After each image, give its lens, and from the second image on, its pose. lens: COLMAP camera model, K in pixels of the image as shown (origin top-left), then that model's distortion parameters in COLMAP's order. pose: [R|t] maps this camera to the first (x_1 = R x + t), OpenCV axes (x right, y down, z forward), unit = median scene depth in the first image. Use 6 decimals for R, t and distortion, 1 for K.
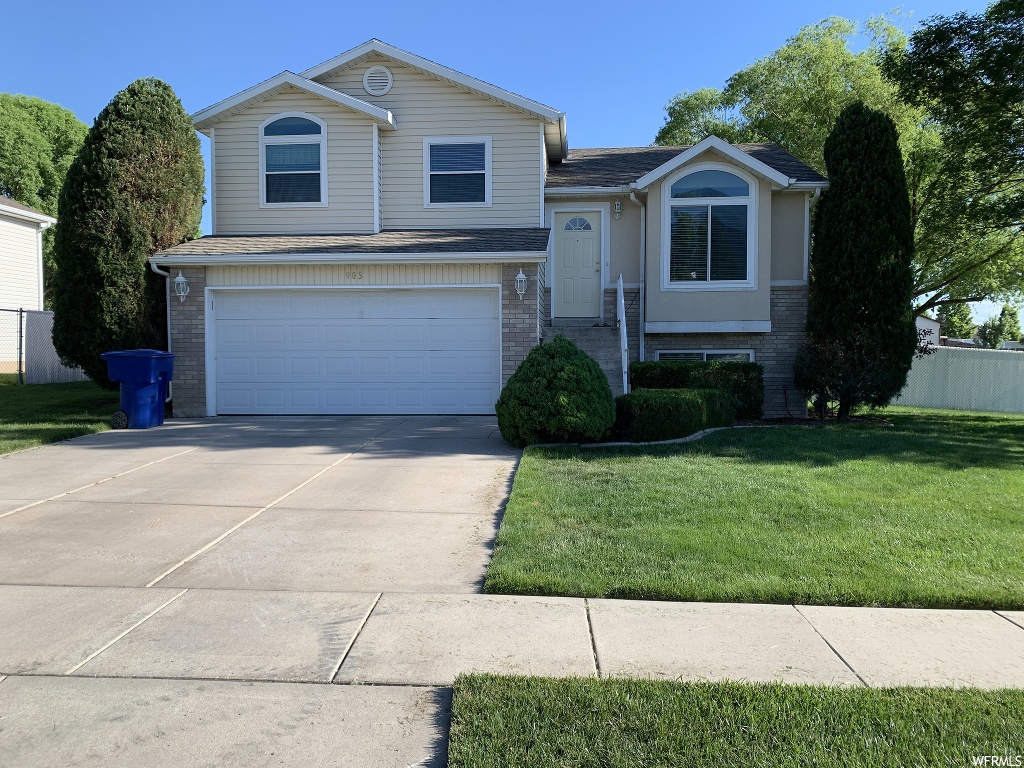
lens RADIAL K [[786.8, 0, 512.0], [0, 786.8, 384.0], [0, 0, 1]] dist [0.098646, -0.144487]
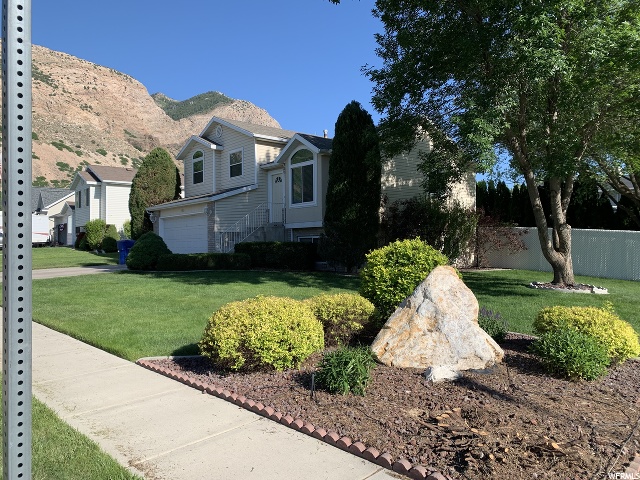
lens RADIAL K [[491.7, 0, 320.0], [0, 491.7, 240.0], [0, 0, 1]] dist [0.098646, -0.144487]
pose [[0.701110, -0.009939, -0.712984, 1.192489], [-0.023074, 0.999063, -0.036616, 0.012637], [0.712680, 0.042124, 0.700223, 0.140531]]
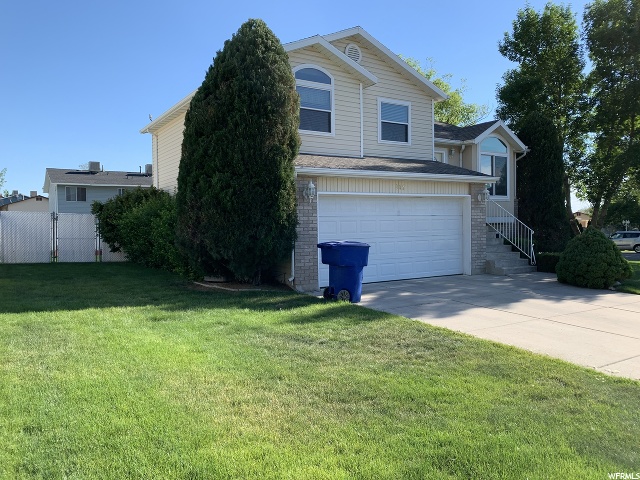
lens RADIAL K [[491.7, 0, 320.0], [0, 491.7, 240.0], [0, 0, 1]] dist [0.098646, -0.144487]
pose [[0.787058, -0.027731, 0.616255, -0.804105], [0.042368, 0.999060, -0.009154, -0.031745], [-0.615422, 0.033315, 0.787493, 0.329708]]
